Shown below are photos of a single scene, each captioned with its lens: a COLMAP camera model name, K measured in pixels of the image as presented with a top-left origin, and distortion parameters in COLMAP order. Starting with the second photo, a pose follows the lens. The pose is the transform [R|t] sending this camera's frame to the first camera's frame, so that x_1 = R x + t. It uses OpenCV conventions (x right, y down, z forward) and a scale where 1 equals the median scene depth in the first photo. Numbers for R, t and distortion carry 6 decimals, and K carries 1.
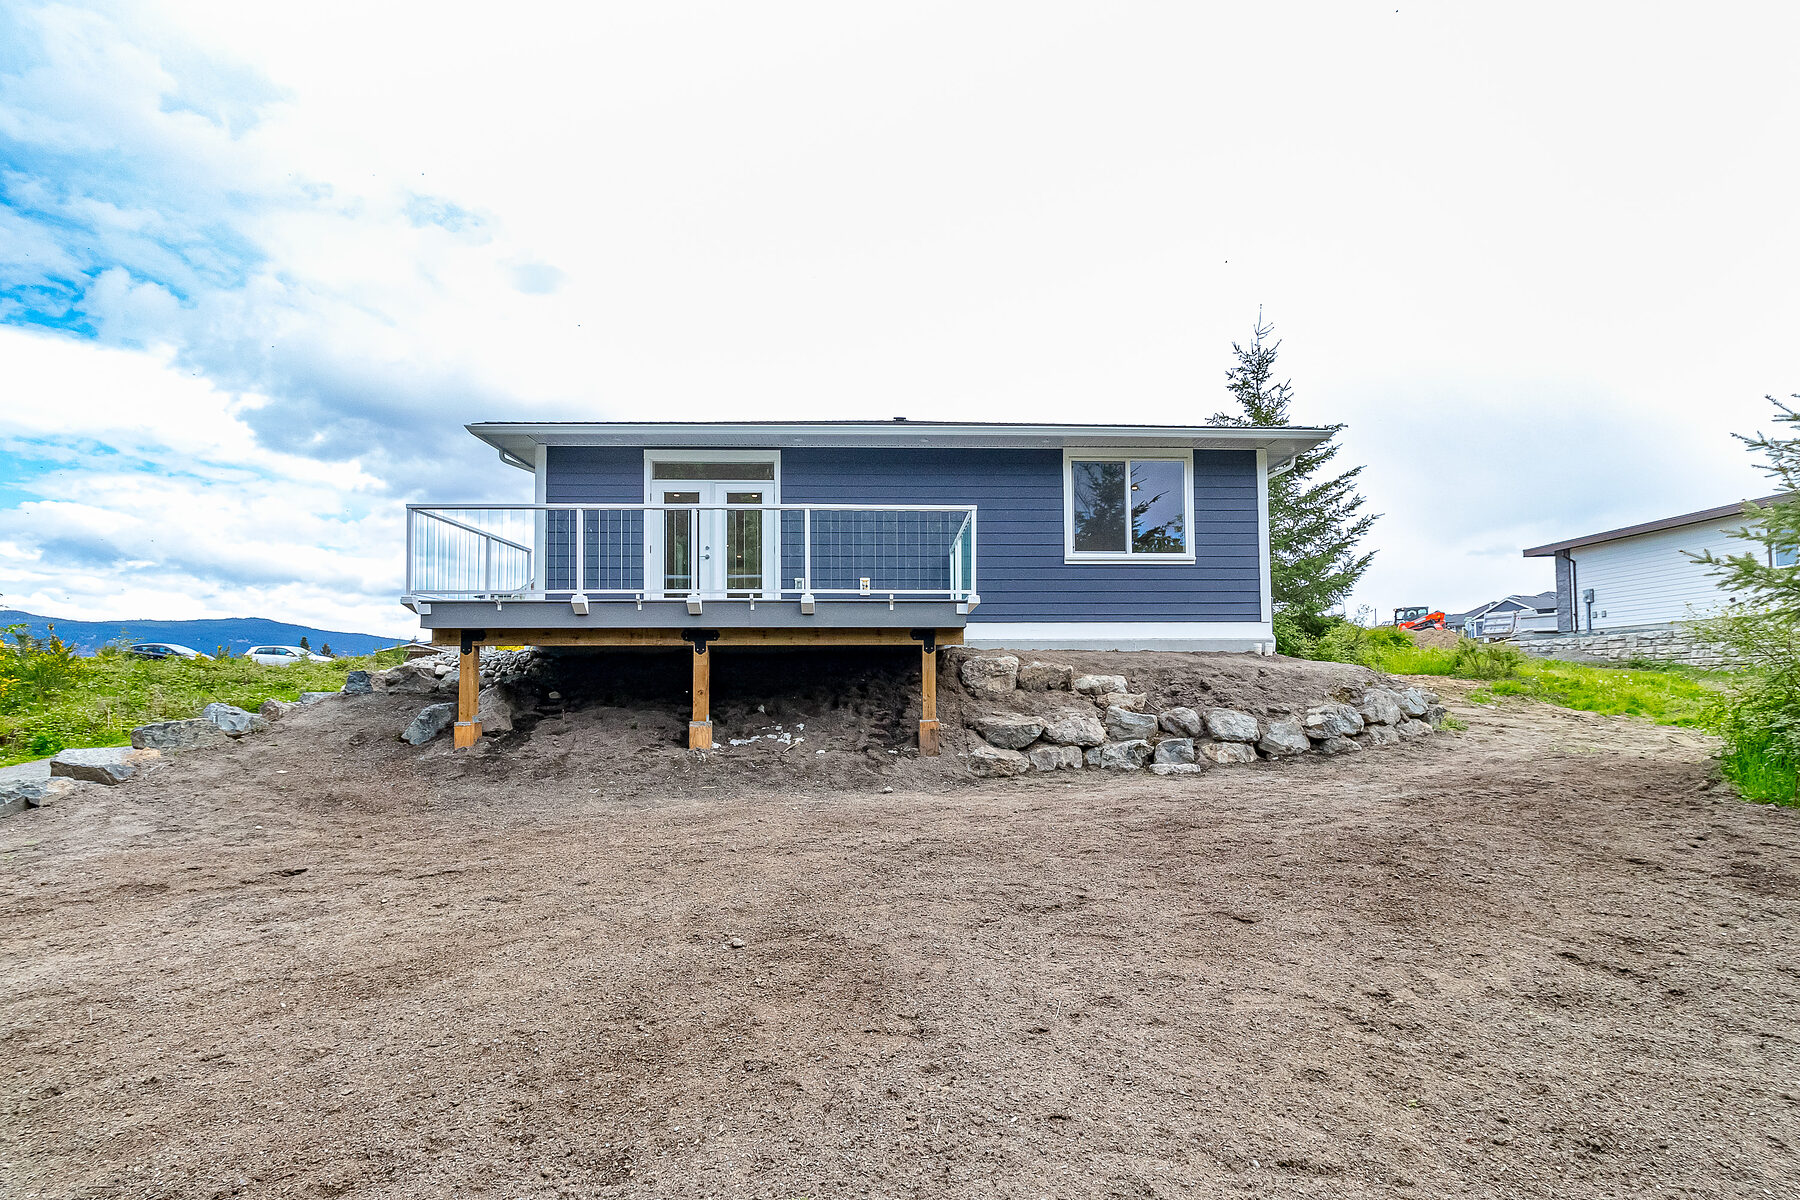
lens RADIAL K [[866.6, 0, 900.7], [0, 866.6, 665.0], [0, 0, 1]] dist [-0.000289, -0.001548]
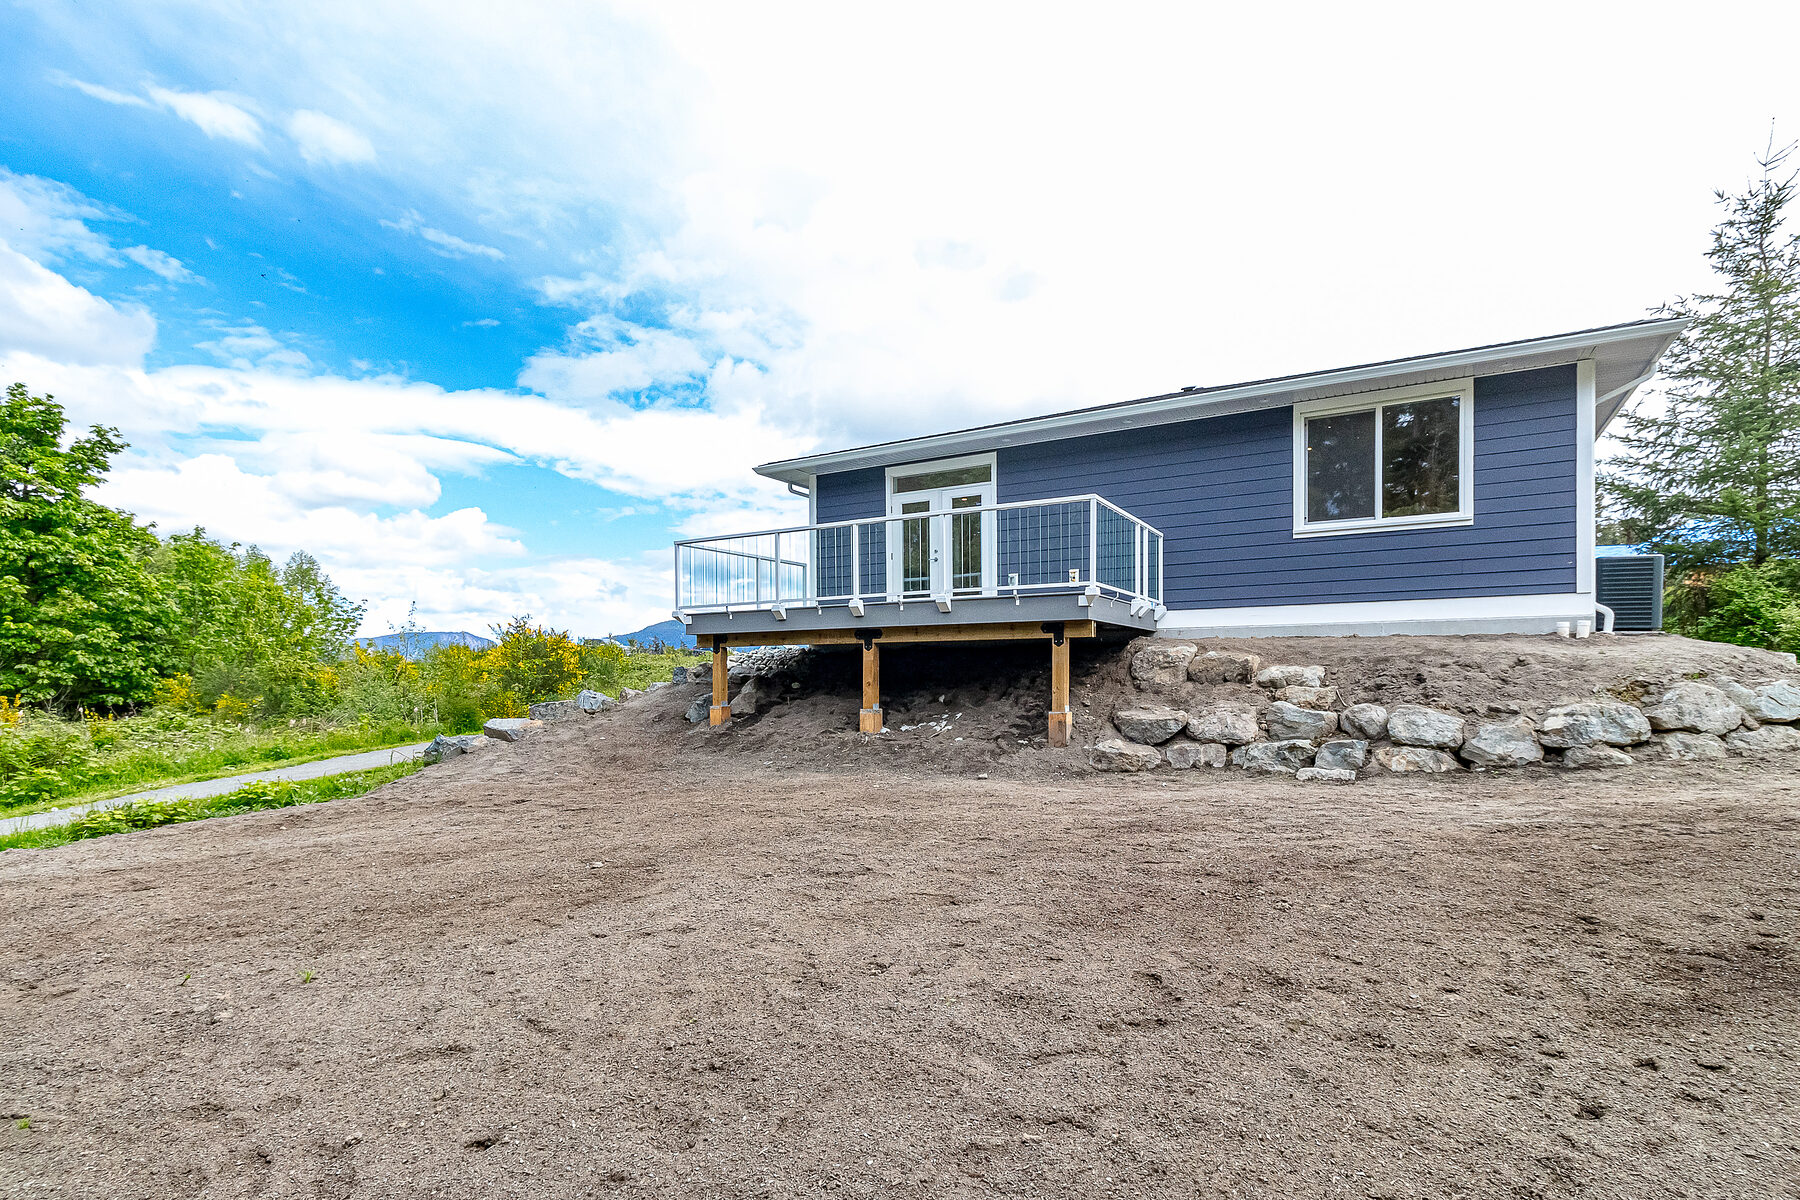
lens RADIAL K [[882.9, 0, 898.0], [0, 882.9, 703.4], [0, 0, 1]] dist [0.001954, -0.000095]
pose [[0.843197, 0.015956, -0.537368, 0.407652], [0.015037, 0.998468, 0.053244, -0.004274], [0.537395, -0.052975, 0.841665, 0.029444]]
